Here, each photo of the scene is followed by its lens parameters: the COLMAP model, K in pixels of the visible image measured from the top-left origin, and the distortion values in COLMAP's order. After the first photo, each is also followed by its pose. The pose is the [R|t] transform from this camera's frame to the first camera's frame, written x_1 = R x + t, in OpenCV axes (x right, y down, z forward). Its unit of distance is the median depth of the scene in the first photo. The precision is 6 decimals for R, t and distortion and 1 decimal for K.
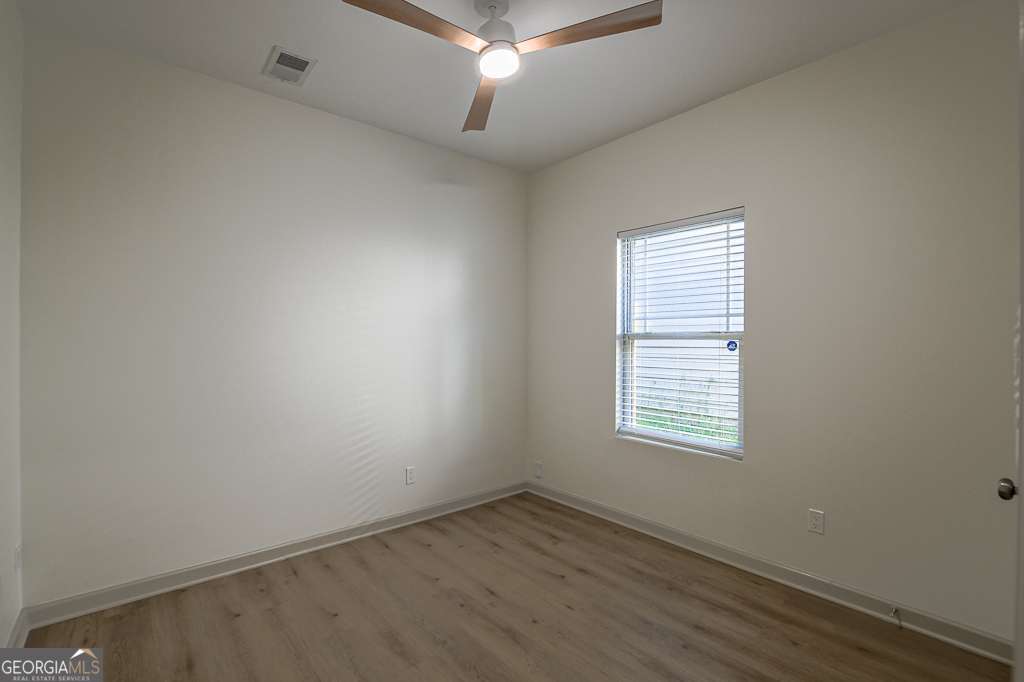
lens RADIAL K [[459.1, 0, 518.0], [0, 459.1, 342.3], [0, 0, 1]] dist [-0.031184, 0.000057]
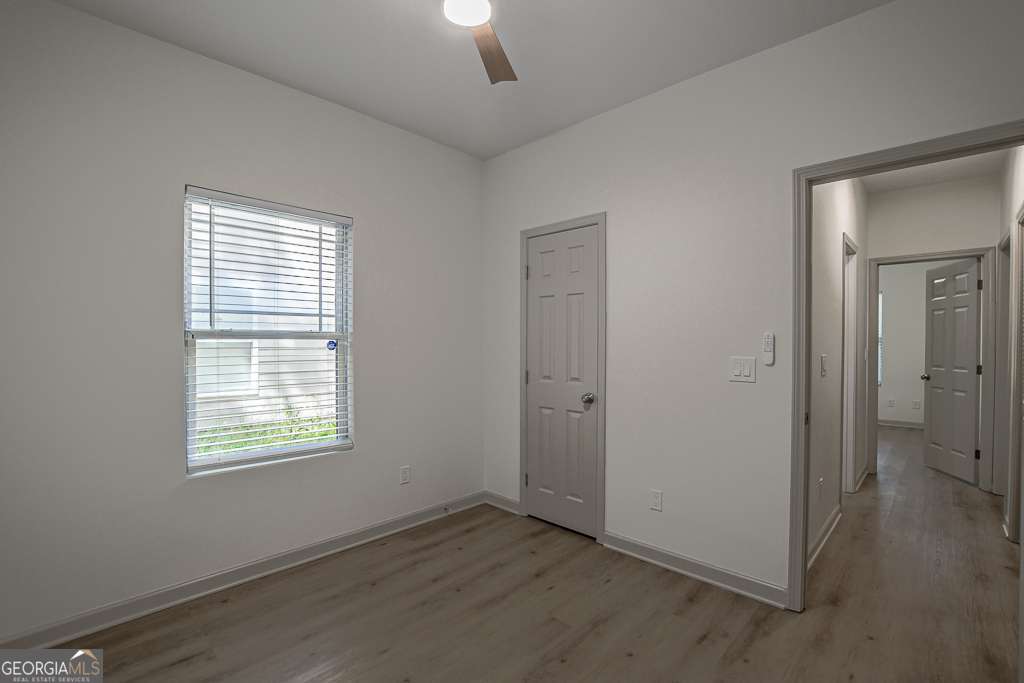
lens RADIAL K [[459.1, 0, 518.0], [0, 459.1, 342.8], [0, 0, 1]] dist [-0.031184, 0.000057]
pose [[-0.095876, -0.011655, 0.995325, -0.595941], [-0.001328, 0.999932, 0.011581, -0.010276], [-0.995392, -0.000211, -0.095885, 0.652818]]
